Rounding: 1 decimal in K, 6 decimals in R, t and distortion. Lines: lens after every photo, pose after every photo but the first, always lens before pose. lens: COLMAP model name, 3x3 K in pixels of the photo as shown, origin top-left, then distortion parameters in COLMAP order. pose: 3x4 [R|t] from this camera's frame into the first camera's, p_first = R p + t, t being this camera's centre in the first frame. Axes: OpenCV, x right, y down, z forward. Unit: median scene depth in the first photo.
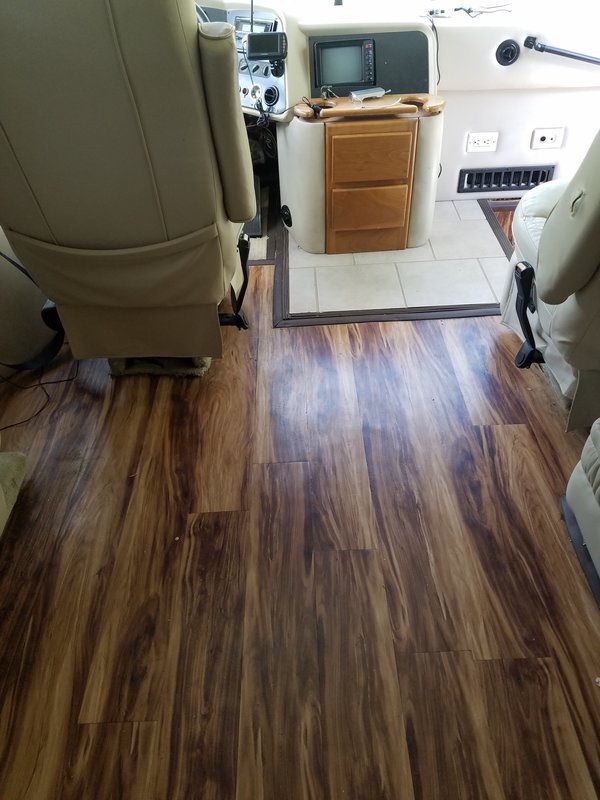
lens RADIAL K [[623.5, 0, 300.0], [0, 623.5, 400.0], [0, 0, 1]] dist [0.169671, -0.262837]
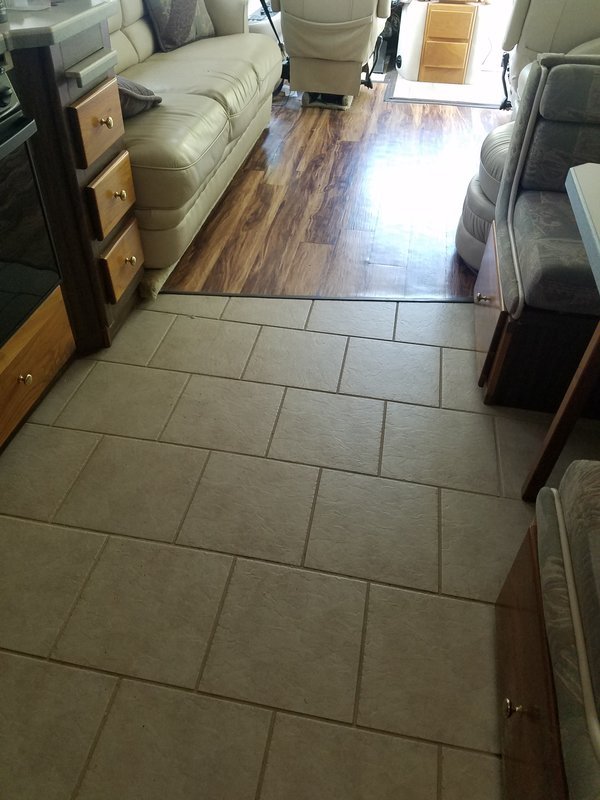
lens RADIAL K [[623.5, 0, 300.0], [0, 623.5, 400.0], [0, 0, 1]] dist [0.169671, -0.262837]
pose [[0.979256, 0.174997, -0.102148, 0.077048], [-0.176268, 0.984336, -0.003487, 0.958290], [0.099937, 0.021420, 0.994763, -1.089168]]
